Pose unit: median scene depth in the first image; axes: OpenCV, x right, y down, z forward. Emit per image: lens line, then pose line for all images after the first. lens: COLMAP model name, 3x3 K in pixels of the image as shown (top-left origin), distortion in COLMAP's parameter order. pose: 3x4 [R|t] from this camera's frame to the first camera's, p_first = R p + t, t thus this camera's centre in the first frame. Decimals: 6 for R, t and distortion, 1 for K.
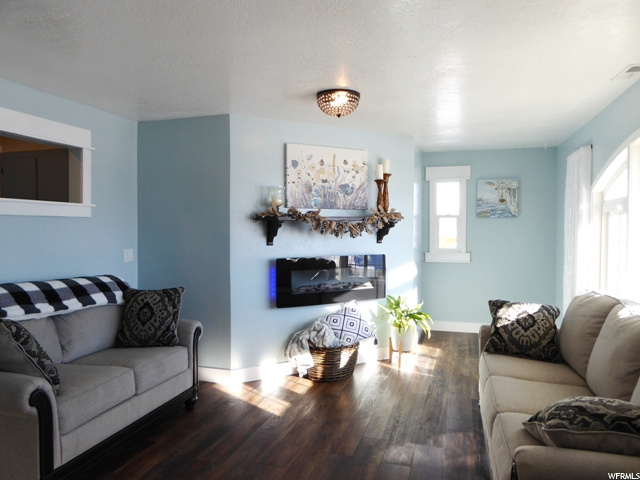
lens RADIAL K [[458.5, 0, 318.9], [0, 458.5, 241.0], [0, 0, 1]] dist [-0.027715, 0.007397]
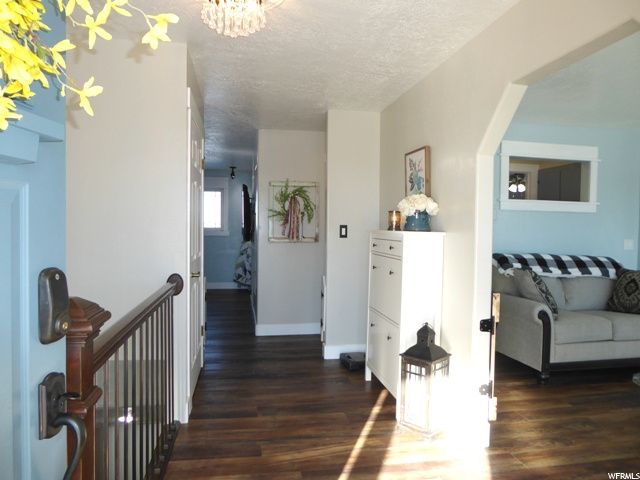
lens RADIAL K [[450.9, 0, 319.8], [0, 450.9, 238.3], [0, 0, 1]] dist [-0.068408, 0.000617]
pose [[0.462927, 0.025090, -0.886041, 0.310628], [-0.038163, 0.999237, 0.008356, 0.050965], [0.885575, 0.029946, 0.463531, -0.355782]]
